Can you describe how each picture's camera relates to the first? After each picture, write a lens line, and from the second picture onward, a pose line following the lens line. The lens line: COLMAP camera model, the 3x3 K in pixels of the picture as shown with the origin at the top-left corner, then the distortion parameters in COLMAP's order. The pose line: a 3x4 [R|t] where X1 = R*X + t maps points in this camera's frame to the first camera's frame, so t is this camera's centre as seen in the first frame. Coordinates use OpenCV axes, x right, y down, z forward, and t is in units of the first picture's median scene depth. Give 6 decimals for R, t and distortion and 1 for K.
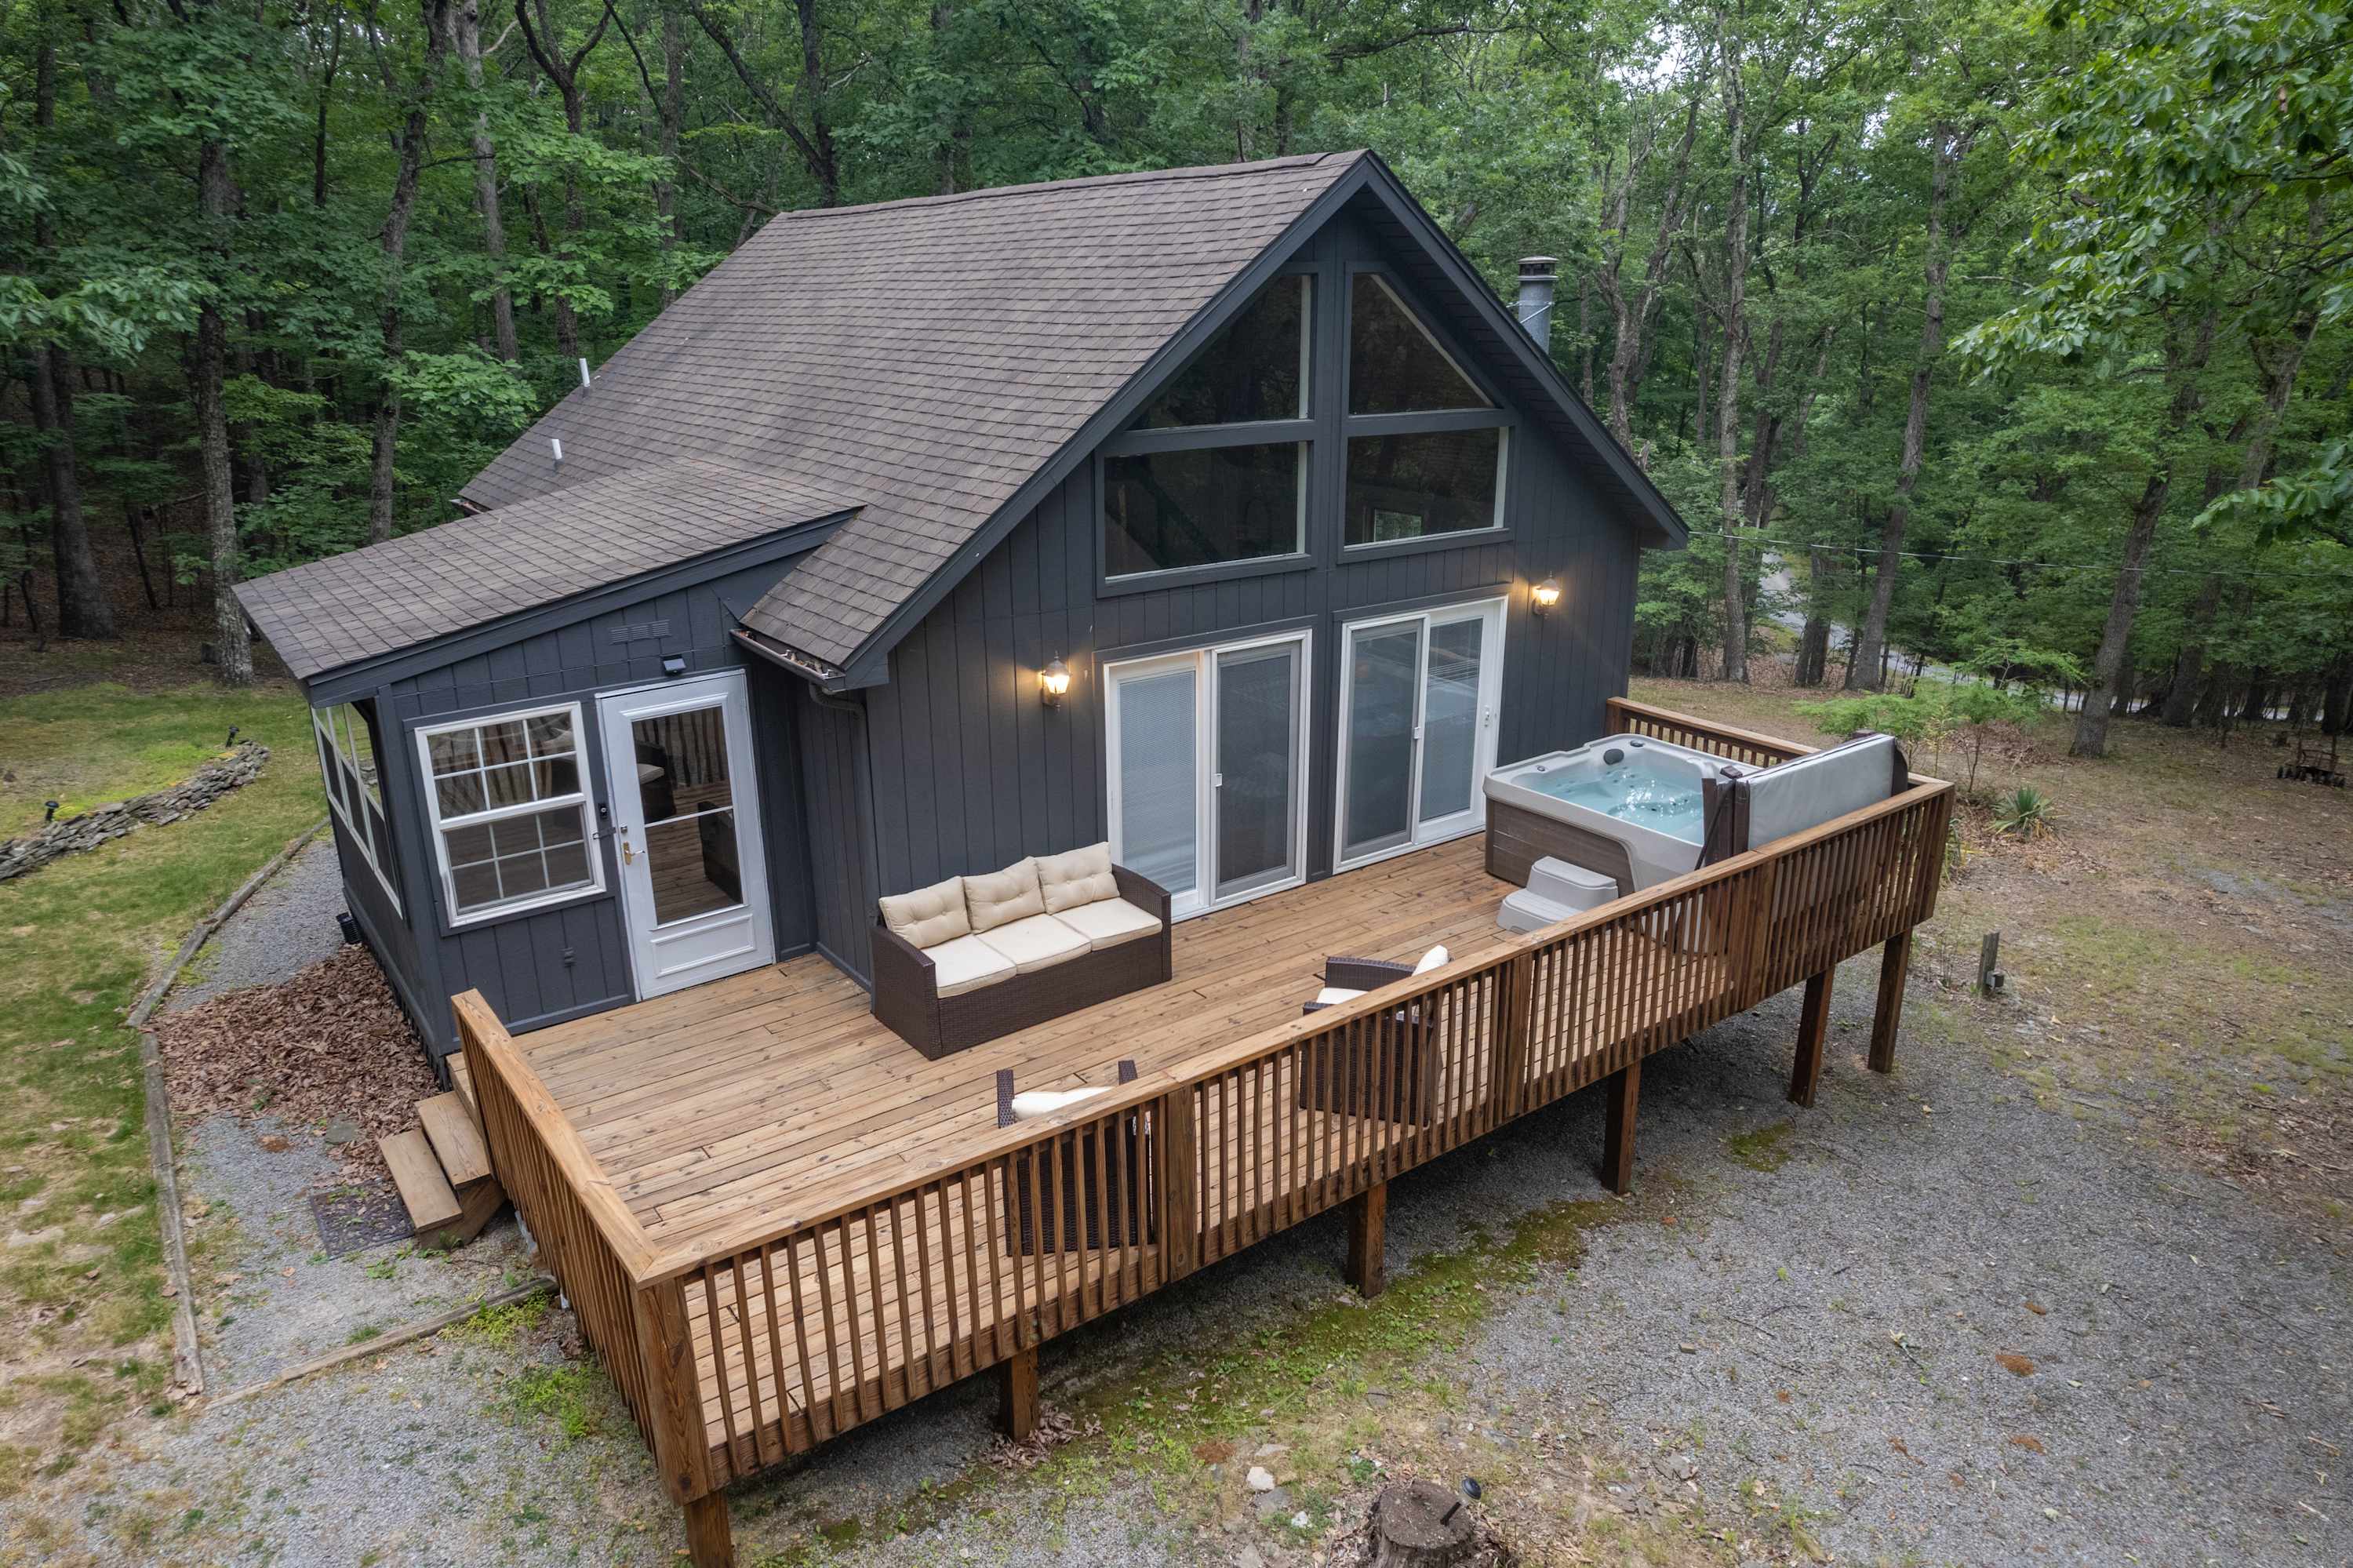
lens RADIAL K [[1501.4, 0, 1176.5], [0, 1501.4, 784.0], [0, 0, 1]] dist [-0.055249, 0.000084]
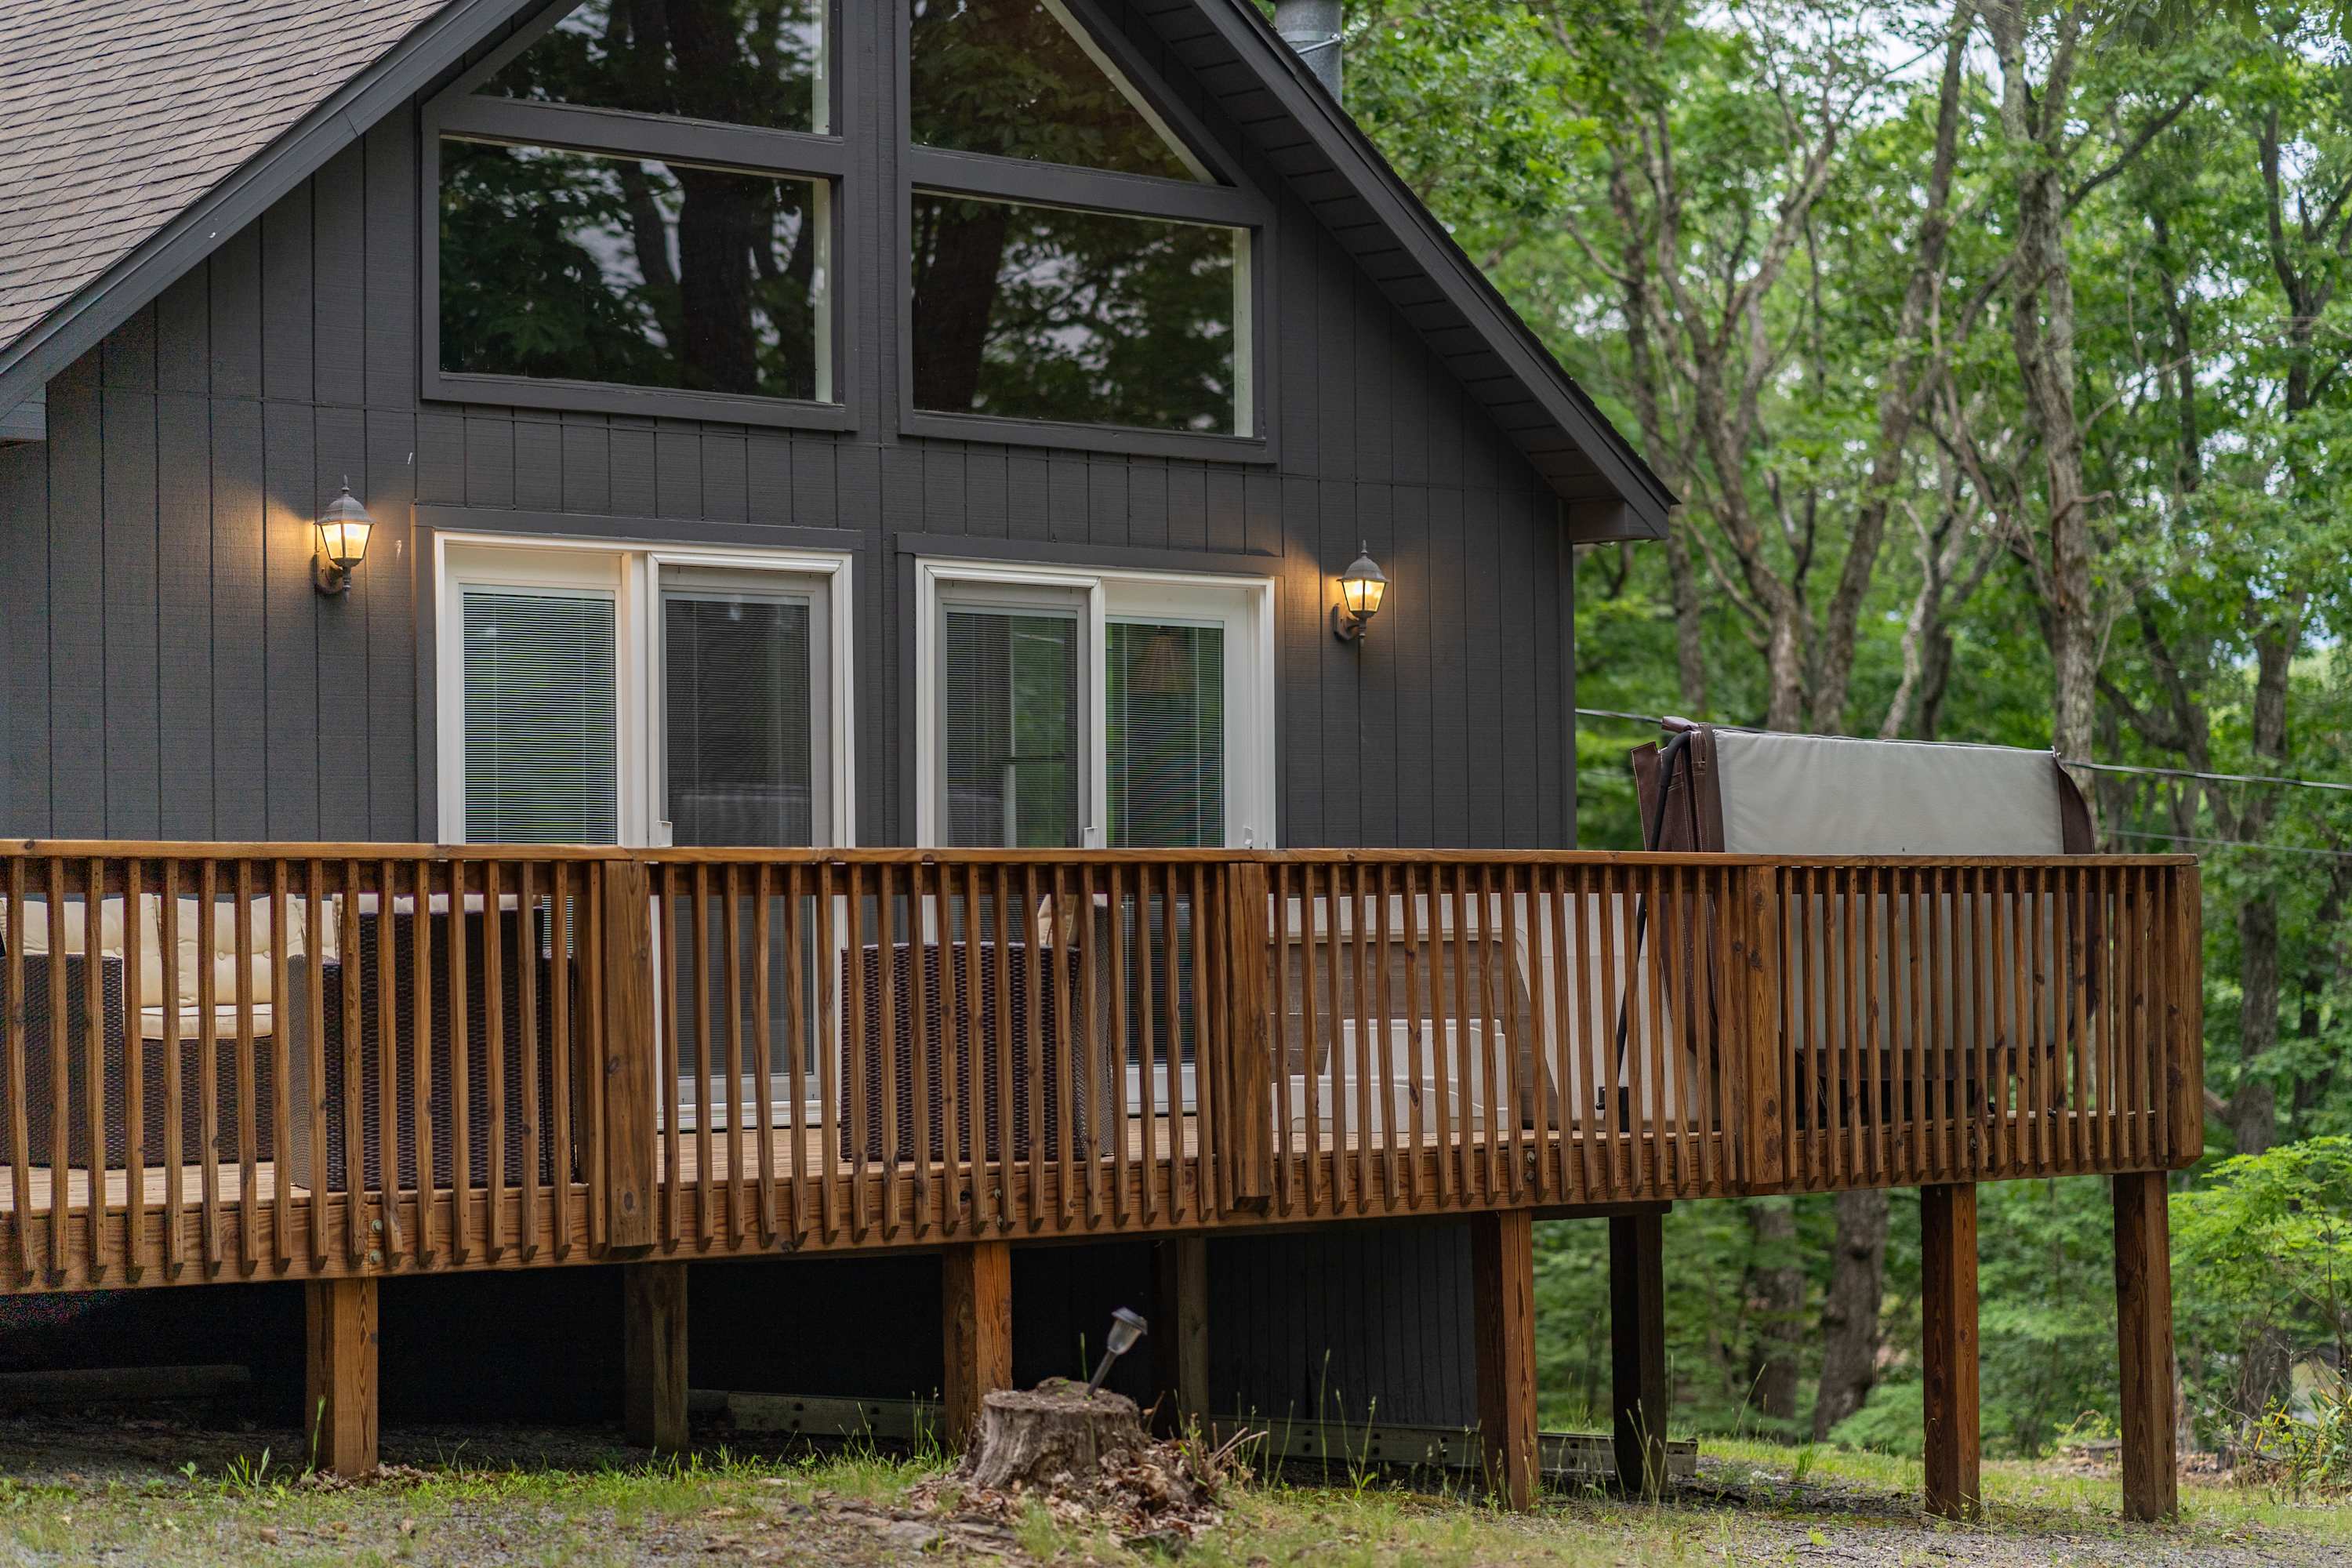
lens RADIAL K [[5692.1, 0, 1176.0], [0, 5692.1, 784.0], [0, 0, 1]] dist [-0.028397, 0.780388]
pose [[0.991177, -0.003899, 0.132487, -0.052493], [0.049841, 0.937169, -0.345297, 0.636034], [-0.122817, 0.348854, 0.929095, -0.732180]]
